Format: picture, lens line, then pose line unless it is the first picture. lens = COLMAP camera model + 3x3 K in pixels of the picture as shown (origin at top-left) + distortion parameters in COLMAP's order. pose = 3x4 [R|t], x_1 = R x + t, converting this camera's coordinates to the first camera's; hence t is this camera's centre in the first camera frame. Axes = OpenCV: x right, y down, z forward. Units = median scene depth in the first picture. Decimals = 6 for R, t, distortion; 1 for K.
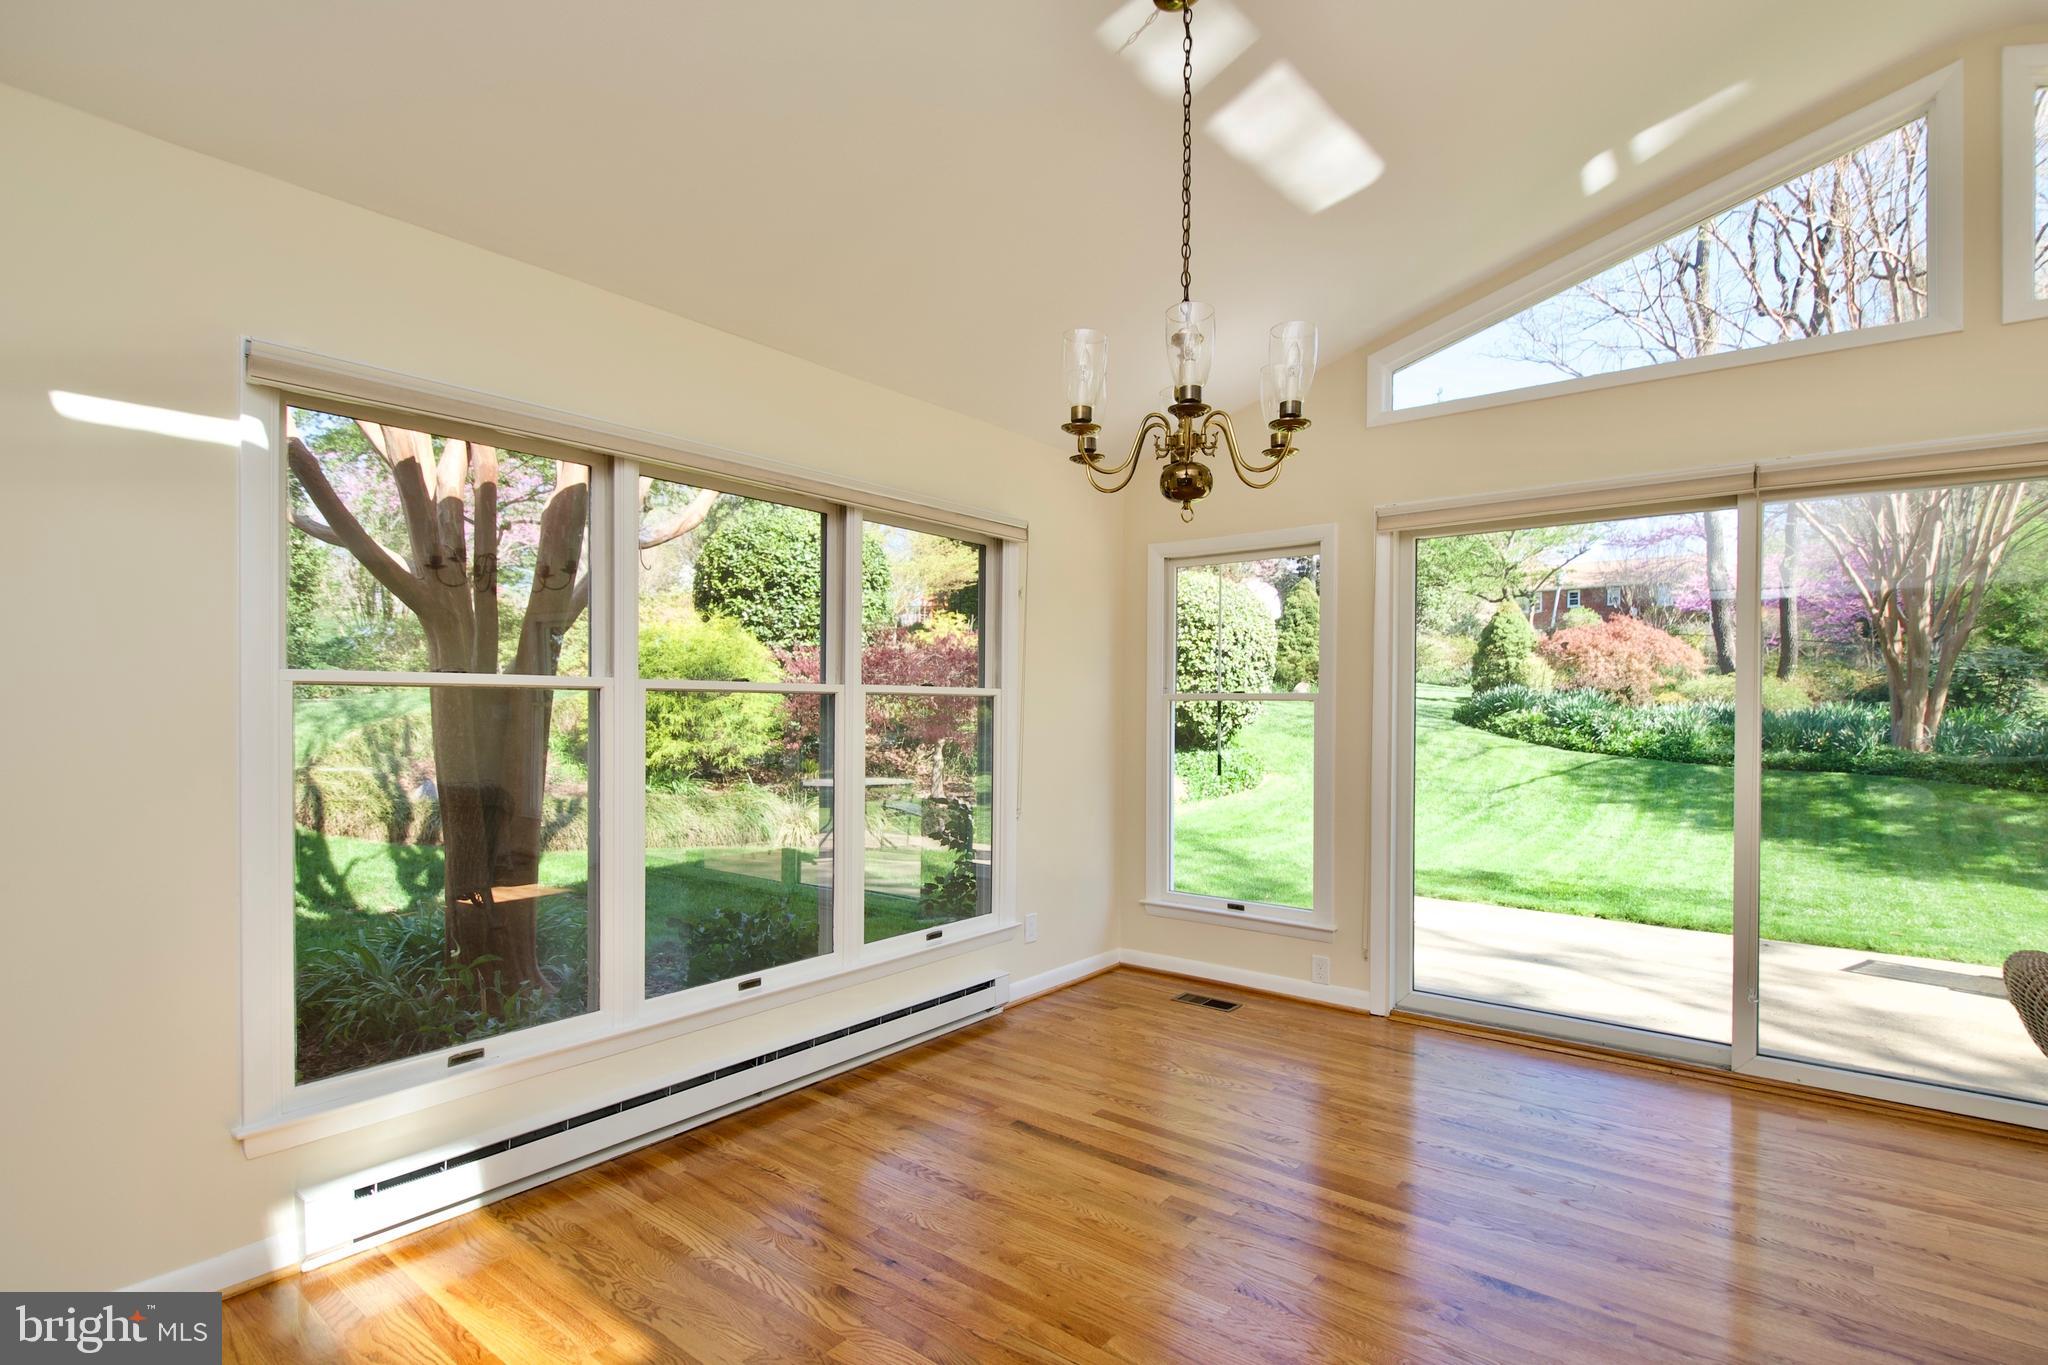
lens RADIAL K [[989.5, 0, 1037.6], [0, 989.5, 720.5], [0, 0, 1]] dist [0.009182, -0.016262]
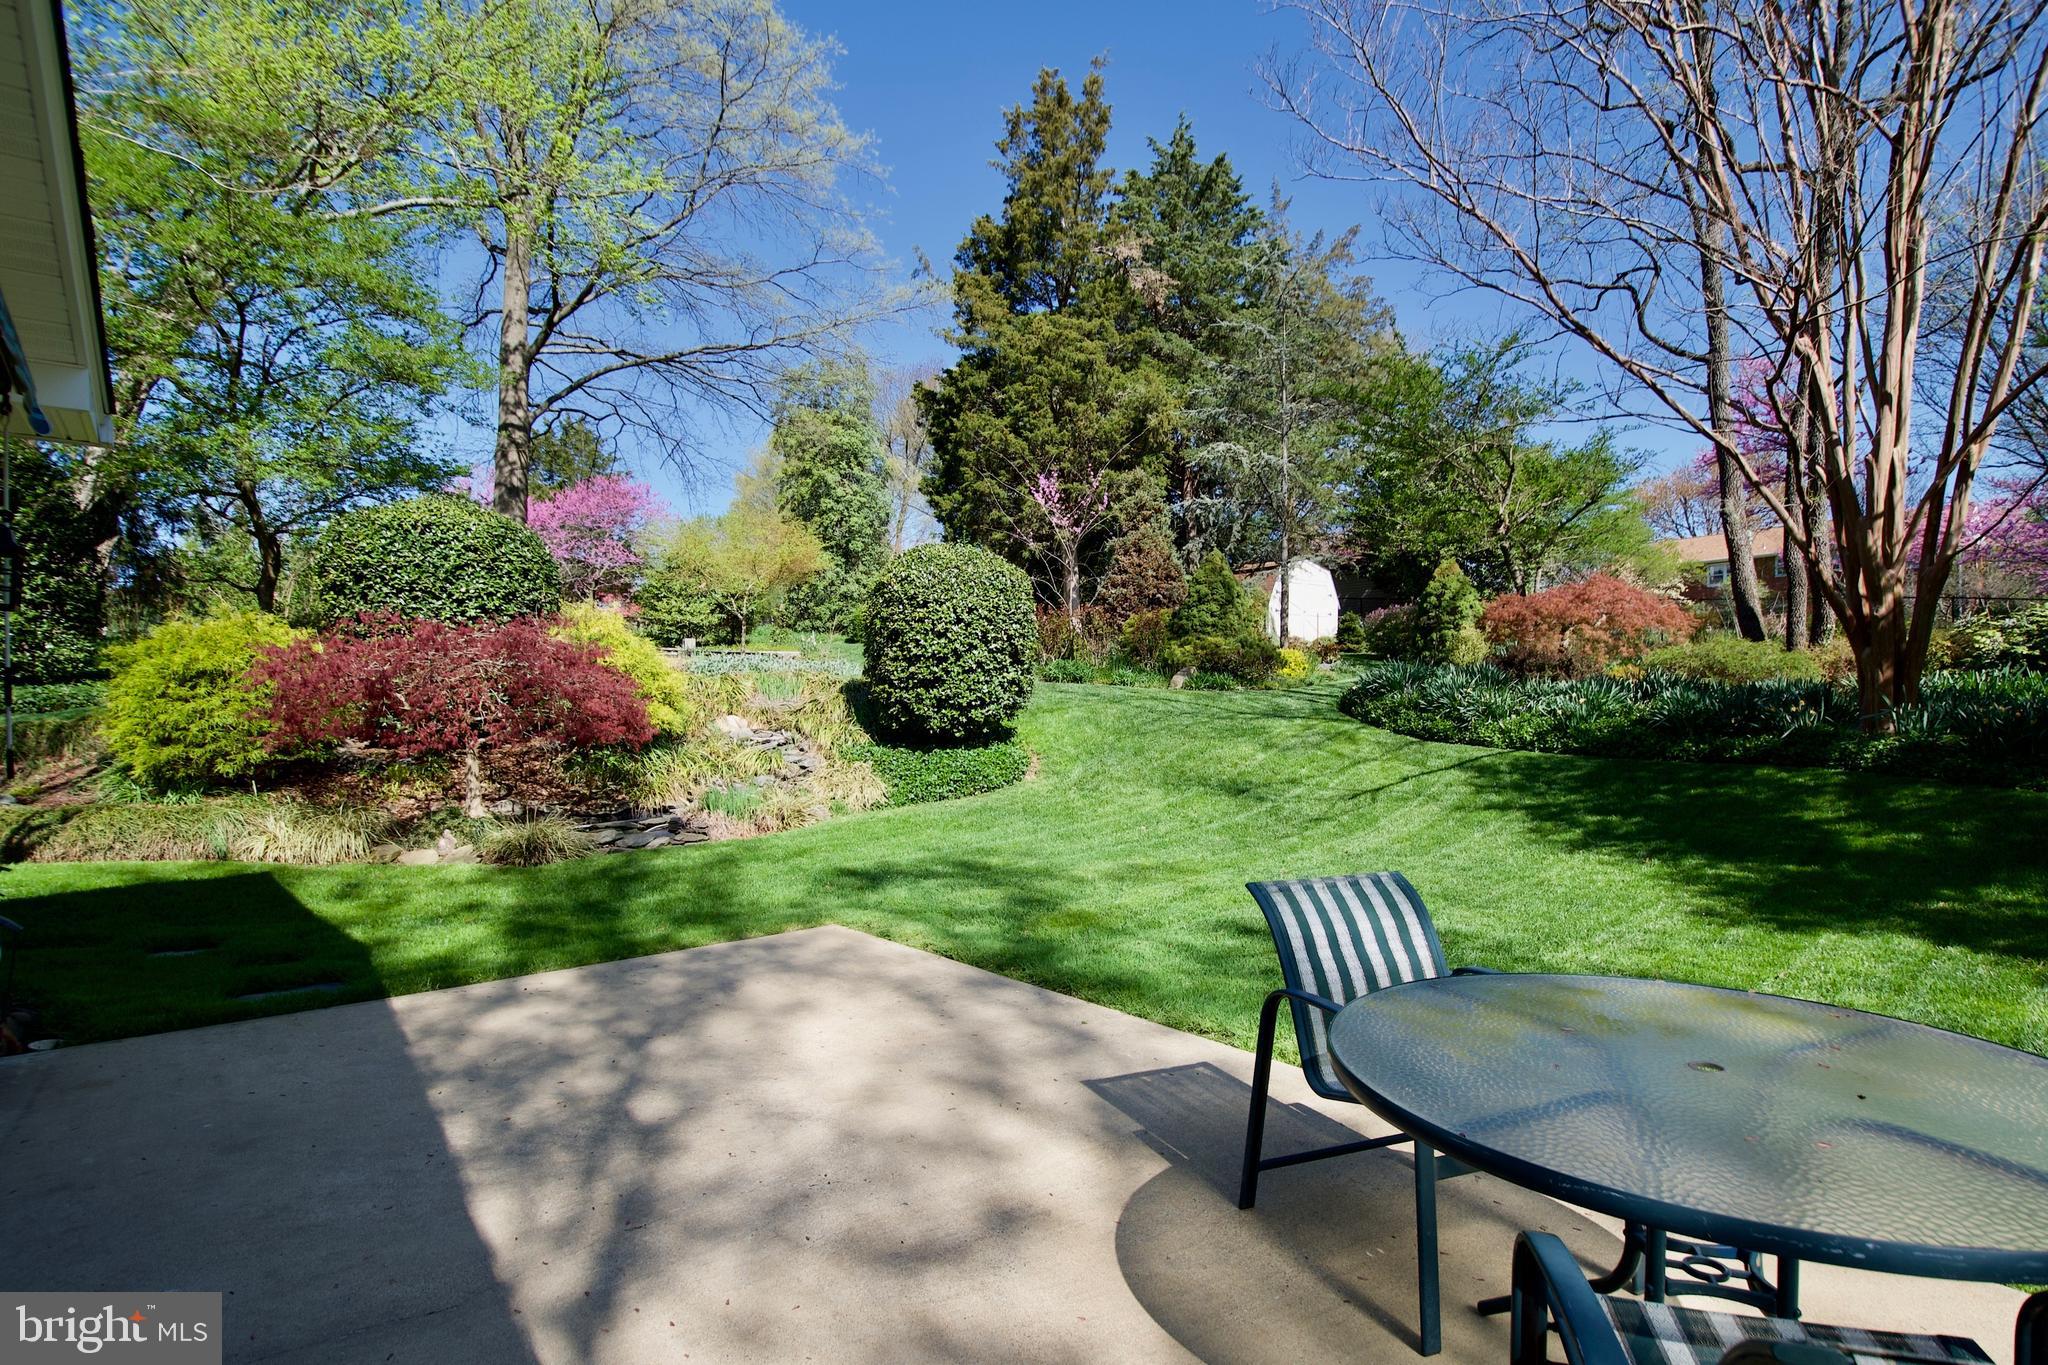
lens RADIAL K [[989.5, 0, 1037.6], [0, 989.5, 720.5], [0, 0, 1]] dist [0.009182, -0.016262]
pose [[0.980274, -0.022430, -0.196368, 0.436947], [0.021925, 0.999748, -0.004746, 0.012447], [0.196425, 0.000347, 0.980519, 0.177240]]
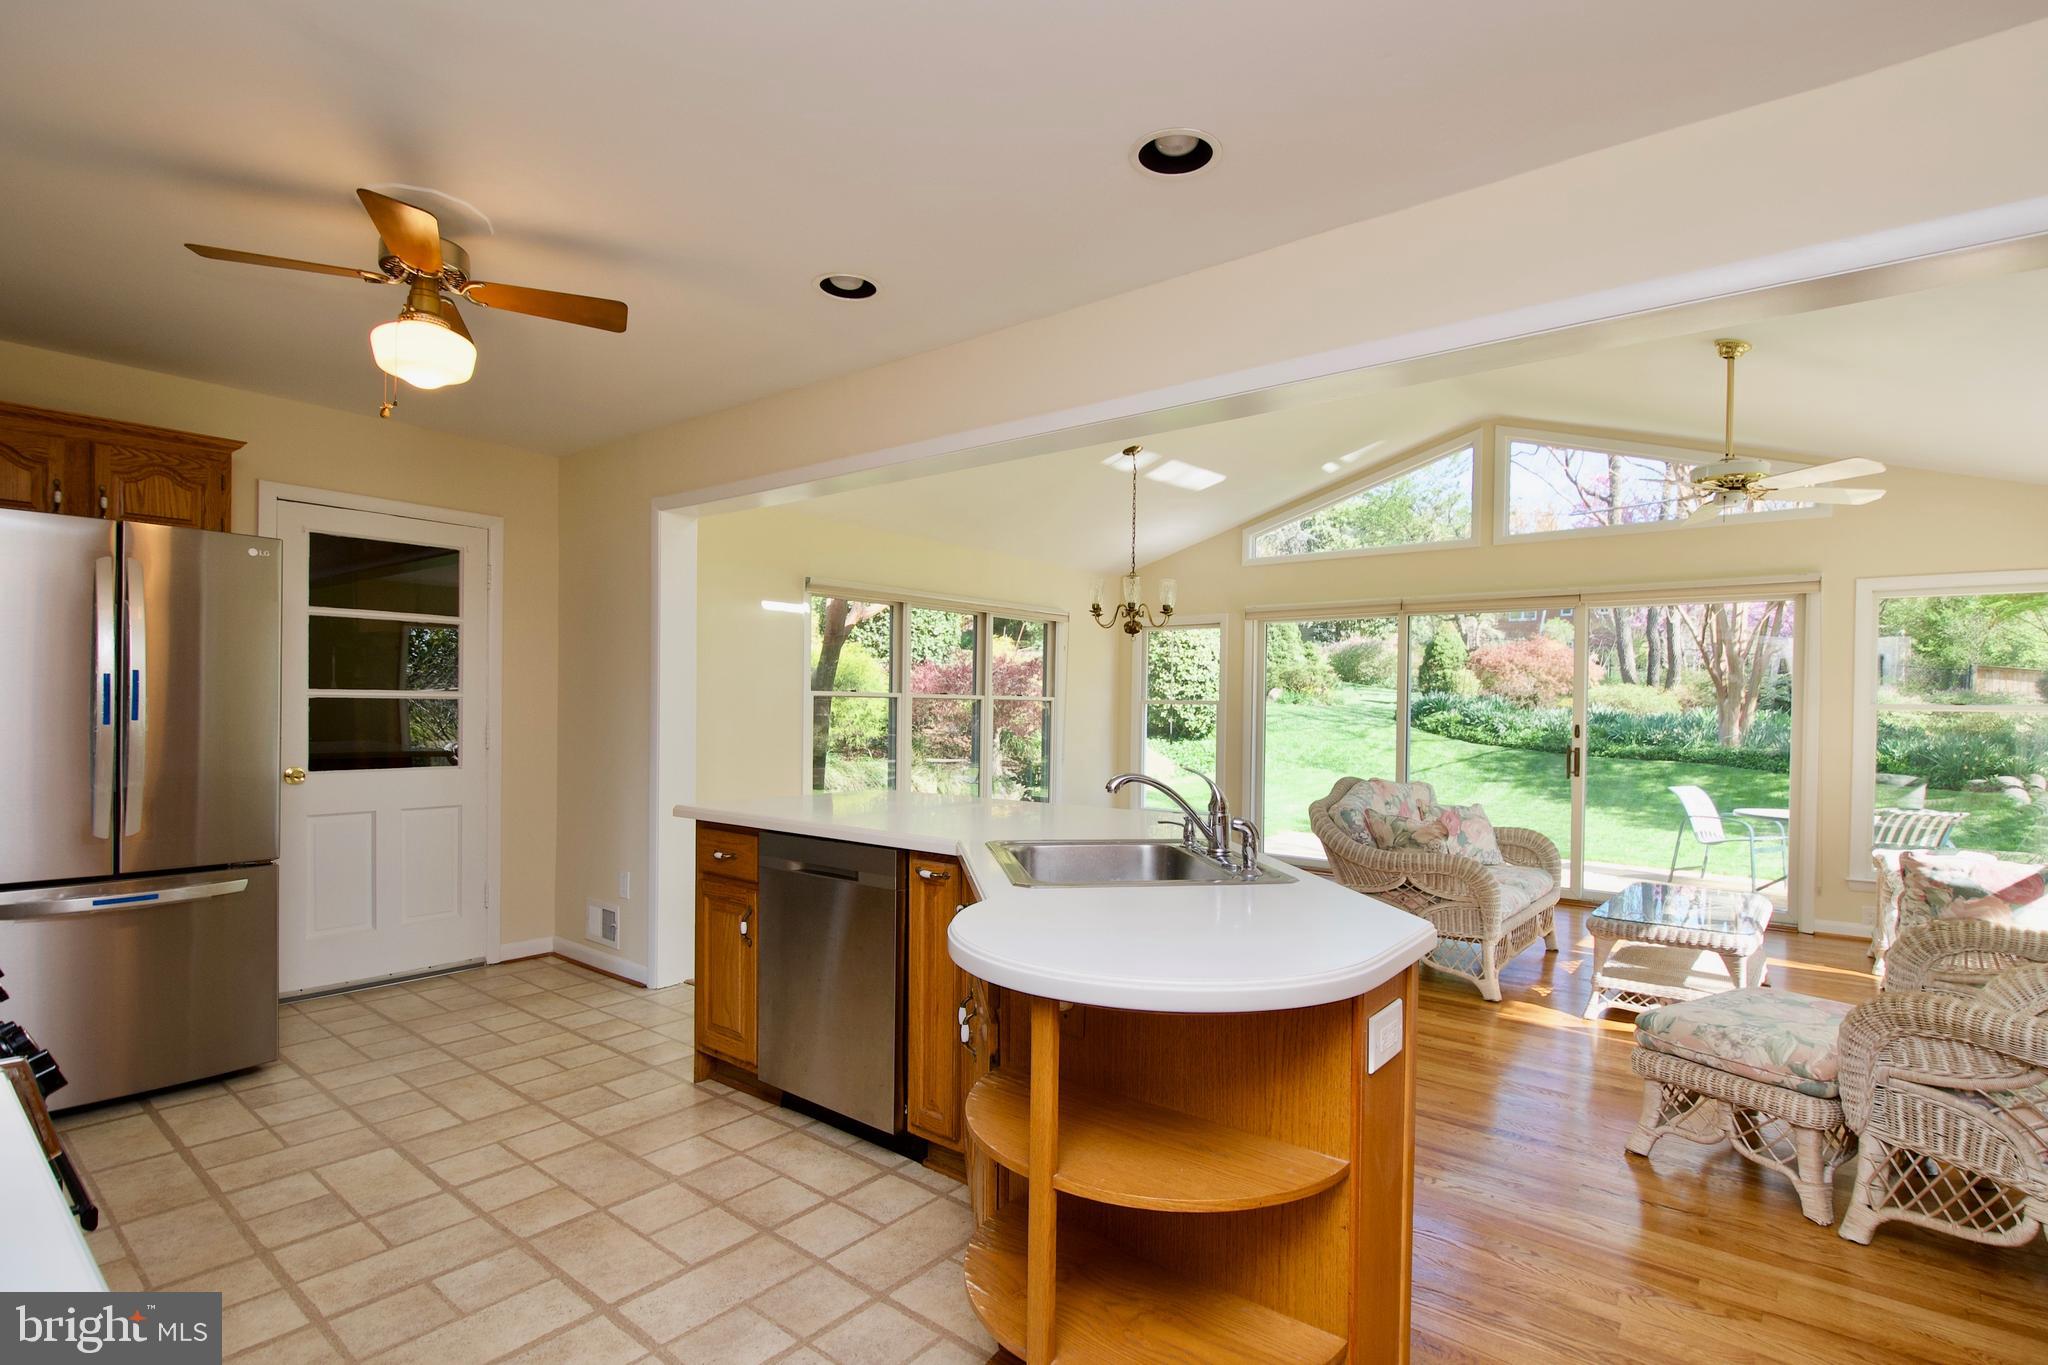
lens RADIAL K [[989.5, 0, 1037.6], [0, 989.5, 720.5], [0, 0, 1]] dist [0.009182, -0.016262]
pose [[0.999810, 0.009000, -0.017279, -0.012315], [-0.008970, 0.999958, 0.001815, 0.003547], [0.017295, -0.001660, 0.999849, -0.339156]]
